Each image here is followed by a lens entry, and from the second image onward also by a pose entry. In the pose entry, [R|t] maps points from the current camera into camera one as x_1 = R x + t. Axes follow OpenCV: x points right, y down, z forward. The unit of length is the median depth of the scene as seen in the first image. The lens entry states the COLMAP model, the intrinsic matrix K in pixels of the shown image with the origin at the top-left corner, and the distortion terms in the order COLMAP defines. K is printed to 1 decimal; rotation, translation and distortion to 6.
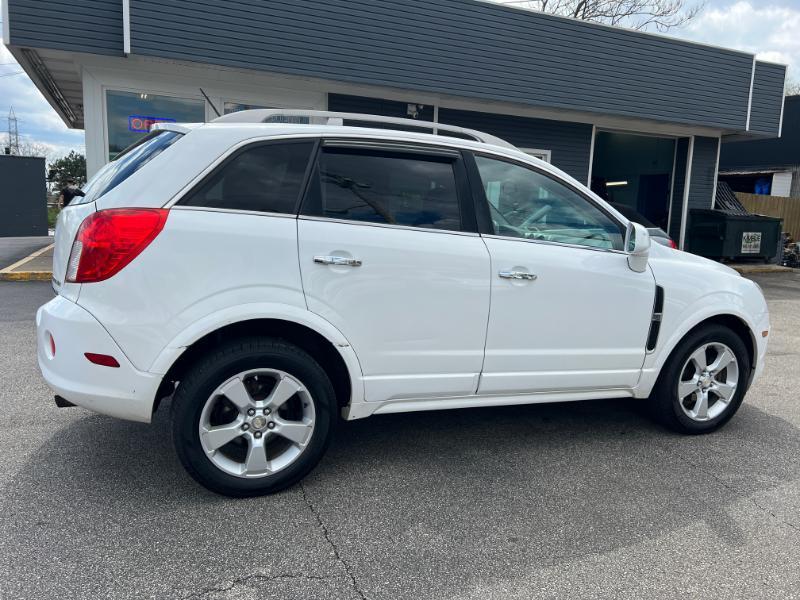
lens RADIAL K [[602.6, 0, 400.0], [0, 602.6, 300.0], [0, 0, 1]] dist [0.042518, -0.049134]
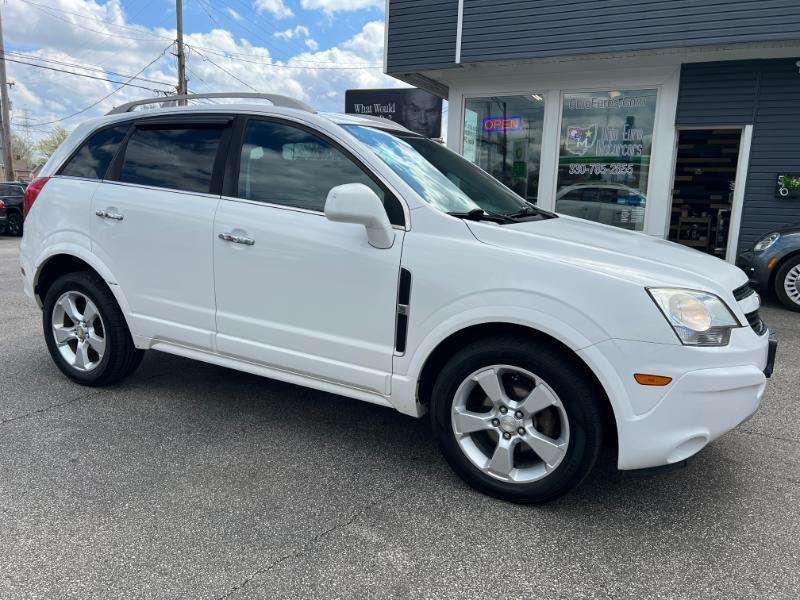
lens RADIAL K [[602.6, 0, 400.0], [0, 602.6, 300.0], [0, 0, 1]] dist [0.042518, -0.049134]
pose [[0.636228, 0.117086, -0.762564, 1.163511], [-0.121587, 0.991282, 0.050760, -0.024631], [0.761859, 0.060423, 0.644918, 0.596870]]
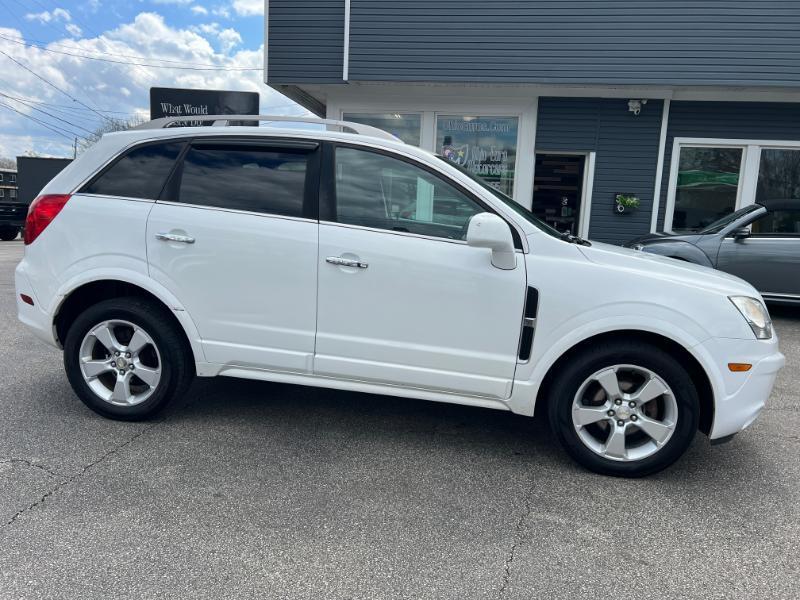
lens RADIAL K [[602.6, 0, 400.0], [0, 602.6, 300.0], [0, 0, 1]] dist [0.042518, -0.049134]
pose [[0.849738, 0.081084, -0.520932, 0.835580], [-0.090874, 0.995839, 0.006771, 0.008223], [0.519314, 0.041585, 0.853571, 0.189037]]
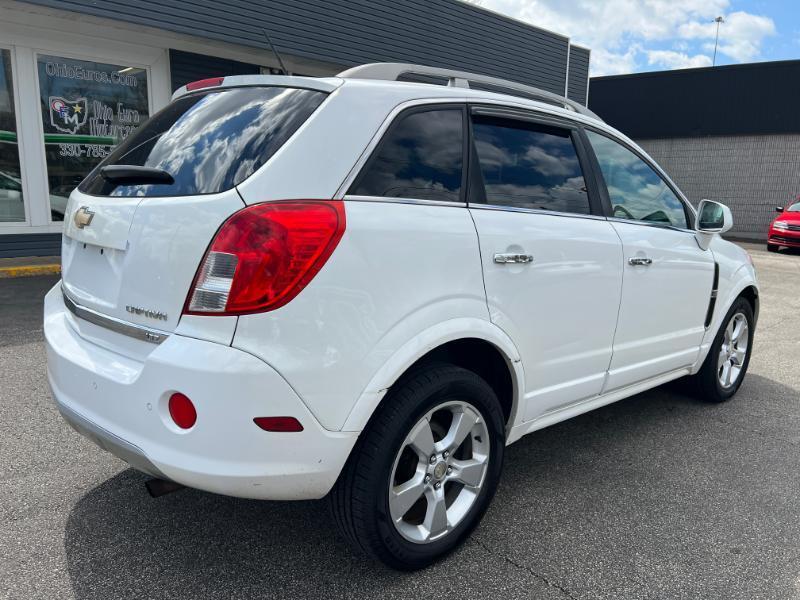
lens RADIAL K [[606.2, 0, 401.1], [0, 606.2, 301.7], [0, 0, 1]] dist [0.048171, -0.063244]
pose [[0.937656, -0.078279, 0.338635, -0.481670], [0.063171, 0.996462, 0.055427, -0.056092], [-0.341776, -0.030580, 0.939284, 0.258014]]
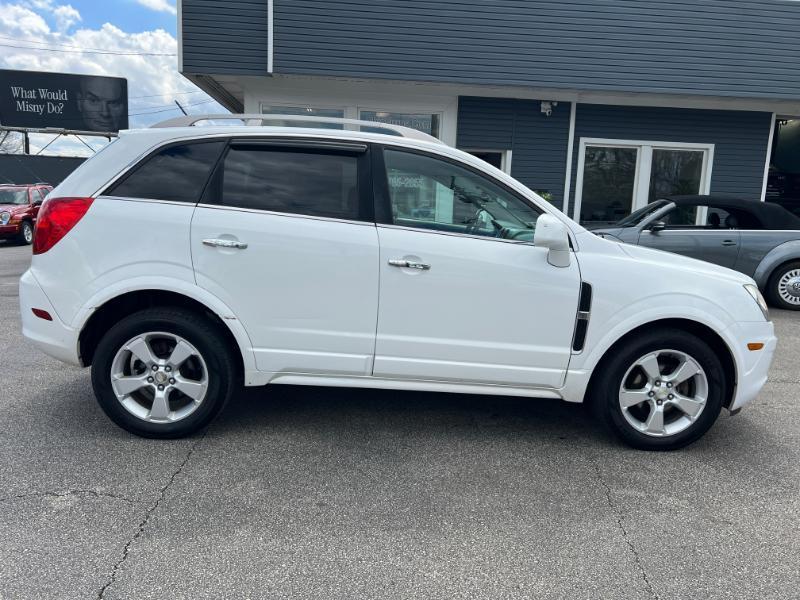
lens RADIAL K [[602.6, 0, 400.0], [0, 602.6, 300.0], [0, 0, 1]] dist [0.042518, -0.049134]
pose [[0.939869, 0.051637, -0.337610, 0.551701], [-0.053792, 0.998548, 0.002975, 0.019242], [0.337273, 0.015364, 0.941281, 0.027039]]
